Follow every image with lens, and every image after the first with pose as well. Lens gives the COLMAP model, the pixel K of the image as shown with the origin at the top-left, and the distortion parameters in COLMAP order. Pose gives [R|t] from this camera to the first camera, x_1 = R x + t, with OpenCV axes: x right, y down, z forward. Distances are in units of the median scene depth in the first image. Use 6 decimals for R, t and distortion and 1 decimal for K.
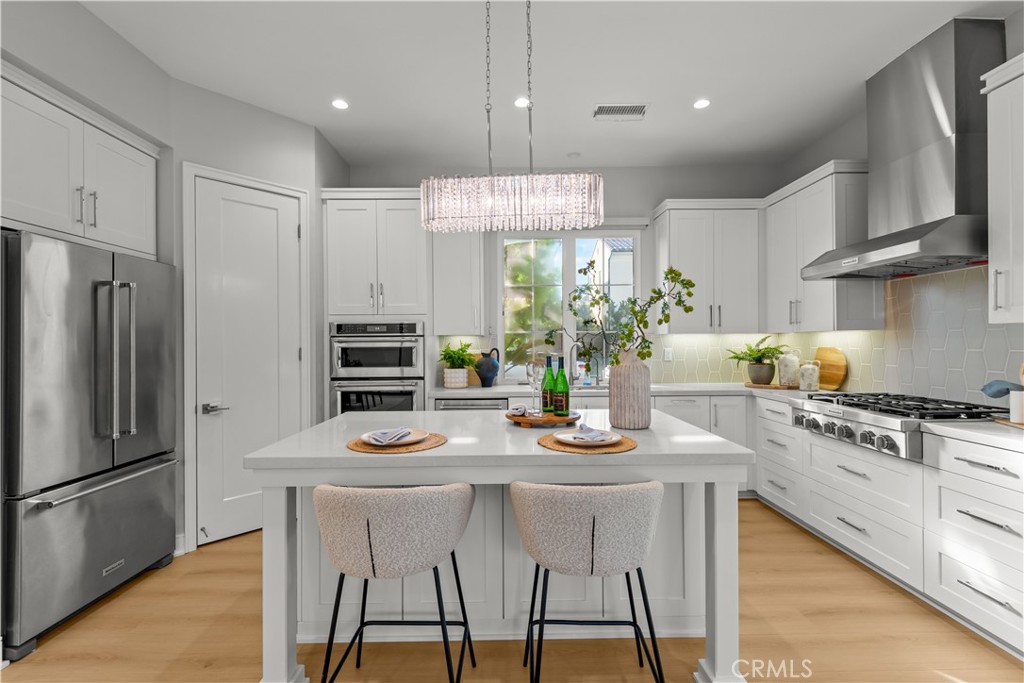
lens RADIAL K [[458.6, 0, 506.9], [0, 458.6, 341.8], [0, 0, 1]] dist [0.000988, -0.000017]
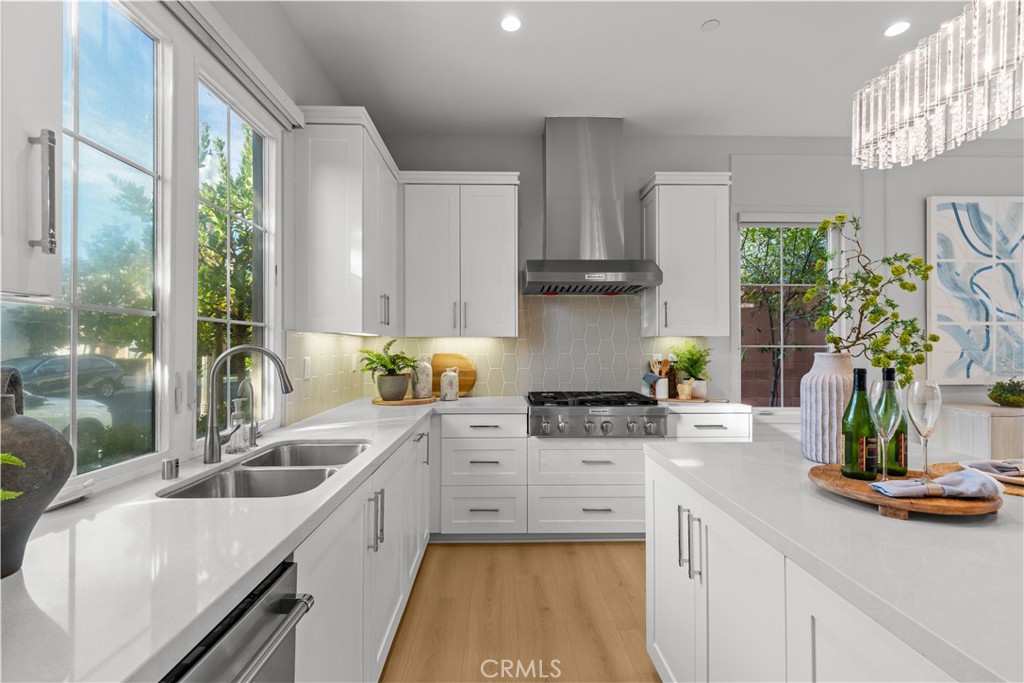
lens RADIAL K [[458.6, 0, 509.7], [0, 458.6, 343.0], [0, 0, 1]] dist [0.000988, -0.000017]
pose [[-0.017562, 0.017356, 0.999695, -0.256843], [-0.003154, 0.999843, -0.017414, 0.006664], [-0.999841, -0.003459, -0.017504, 0.844721]]
